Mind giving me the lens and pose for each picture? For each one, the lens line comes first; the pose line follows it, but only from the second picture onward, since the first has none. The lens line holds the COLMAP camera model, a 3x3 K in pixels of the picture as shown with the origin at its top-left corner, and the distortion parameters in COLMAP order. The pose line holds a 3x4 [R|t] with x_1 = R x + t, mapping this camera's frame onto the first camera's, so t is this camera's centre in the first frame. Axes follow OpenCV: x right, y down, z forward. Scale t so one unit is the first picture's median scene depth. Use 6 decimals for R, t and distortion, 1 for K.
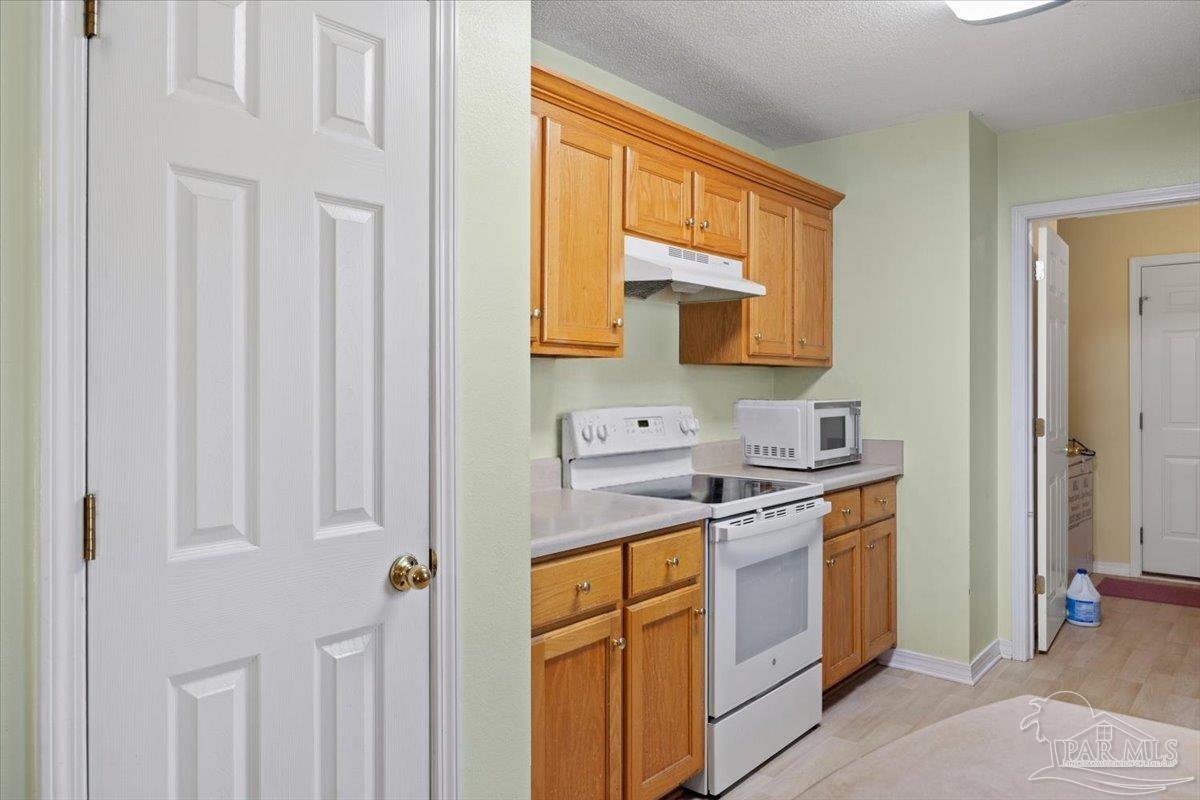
lens RADIAL K [[821.9, 0, 598.3], [0, 821.9, 399.0], [0, 0, 1]] dist [-0.019540, 0.007184]
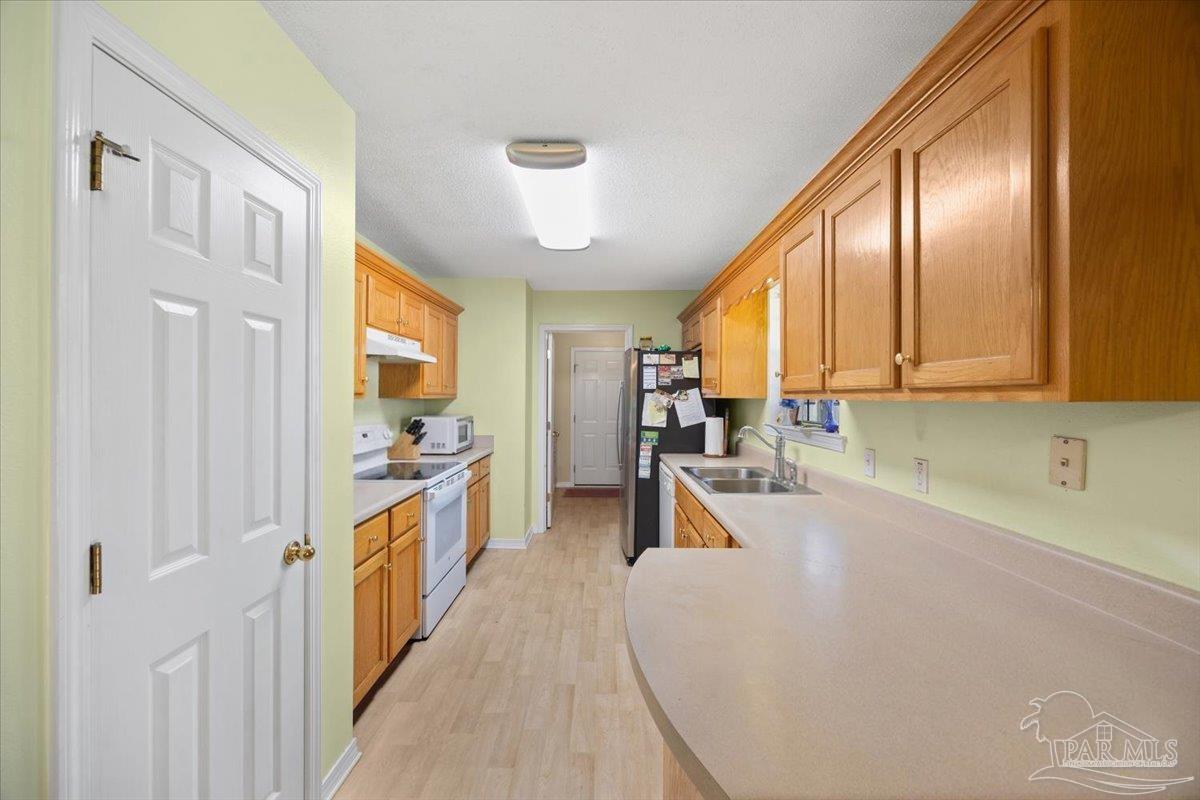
lens RADIAL K [[452.9, 0, 611.7], [0, 452.9, 402.5], [0, 0, 1]] dist [-0.002956, -0.000196]
pose [[0.744695, 0.001631, 0.667403, -0.213580], [-0.006332, 0.999969, 0.004621, -0.050796], [-0.667375, -0.007667, 0.744682, -0.035388]]
